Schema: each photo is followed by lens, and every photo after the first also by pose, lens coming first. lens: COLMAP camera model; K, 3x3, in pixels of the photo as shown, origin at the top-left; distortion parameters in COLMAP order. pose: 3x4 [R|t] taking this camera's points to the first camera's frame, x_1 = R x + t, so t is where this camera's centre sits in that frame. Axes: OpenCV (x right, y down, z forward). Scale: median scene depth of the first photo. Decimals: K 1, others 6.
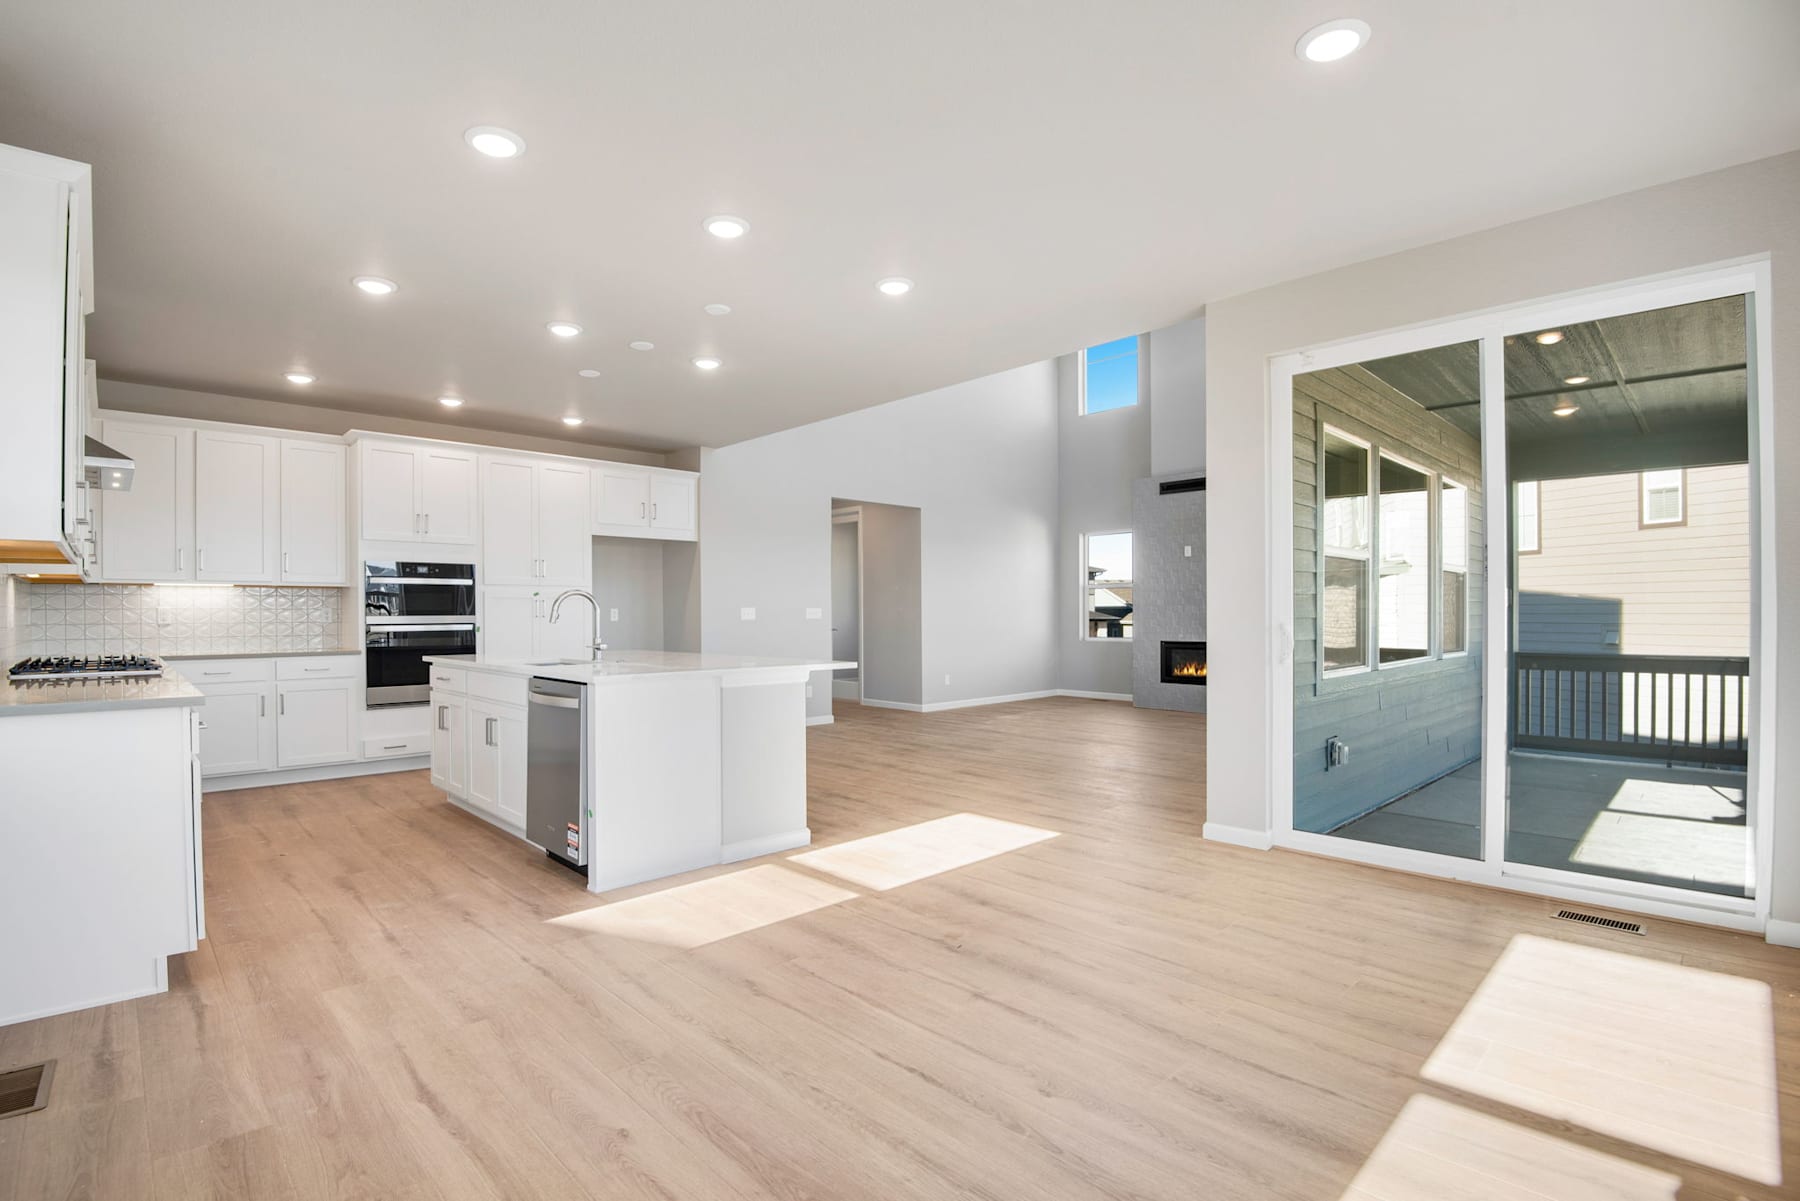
lens RADIAL K [[854.0, 0, 846.5], [0, 854.0, 615.2], [0, 0, 1]] dist [-0.013298, -0.001434]
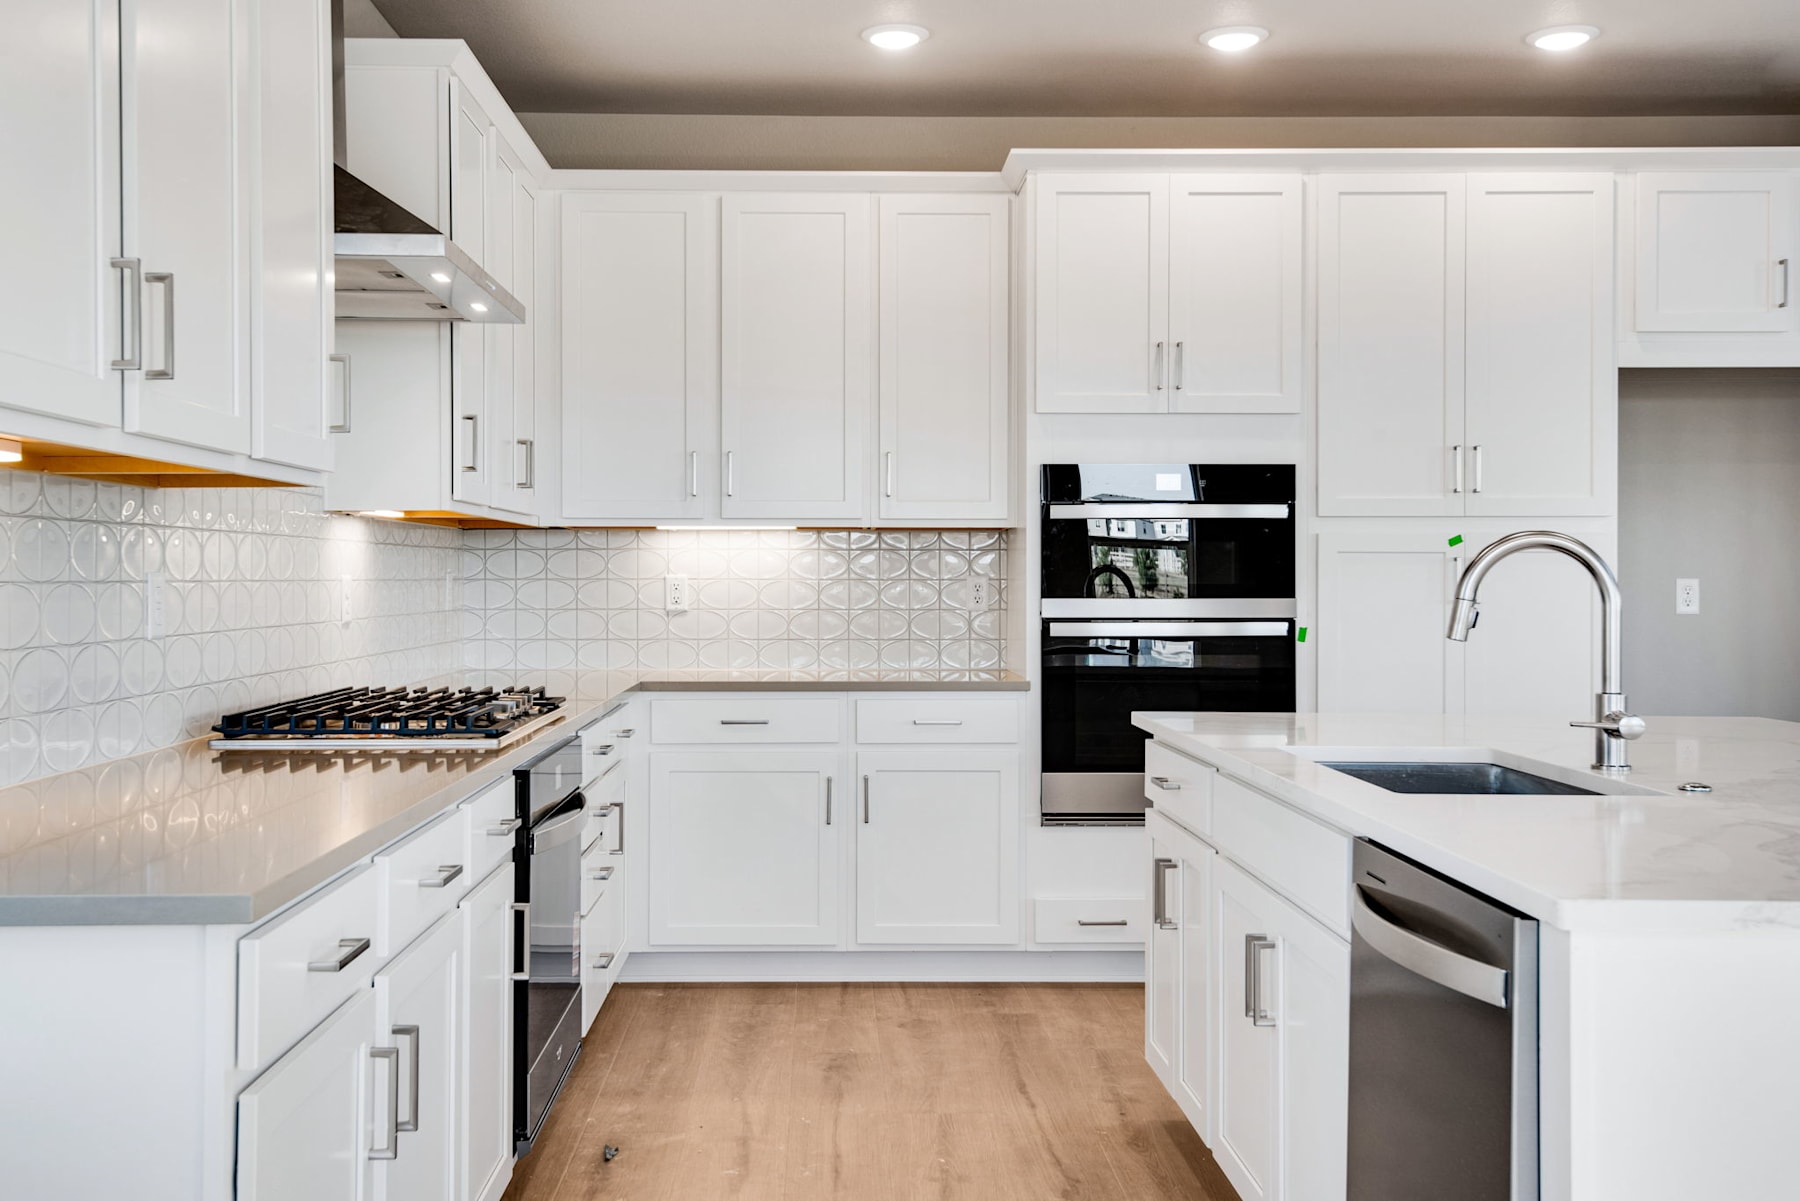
lens RADIAL K [[1807.8, 0, 870.7], [0, 1807.8, 568.3], [0, 0, 1]] dist [0.062982, 0.000000]
pose [[0.769515, 0.000676, -0.638629, -0.066512], [-0.005981, 0.999963, -0.006149, -0.007424], [0.638601, 0.008551, 0.769490, 0.268802]]
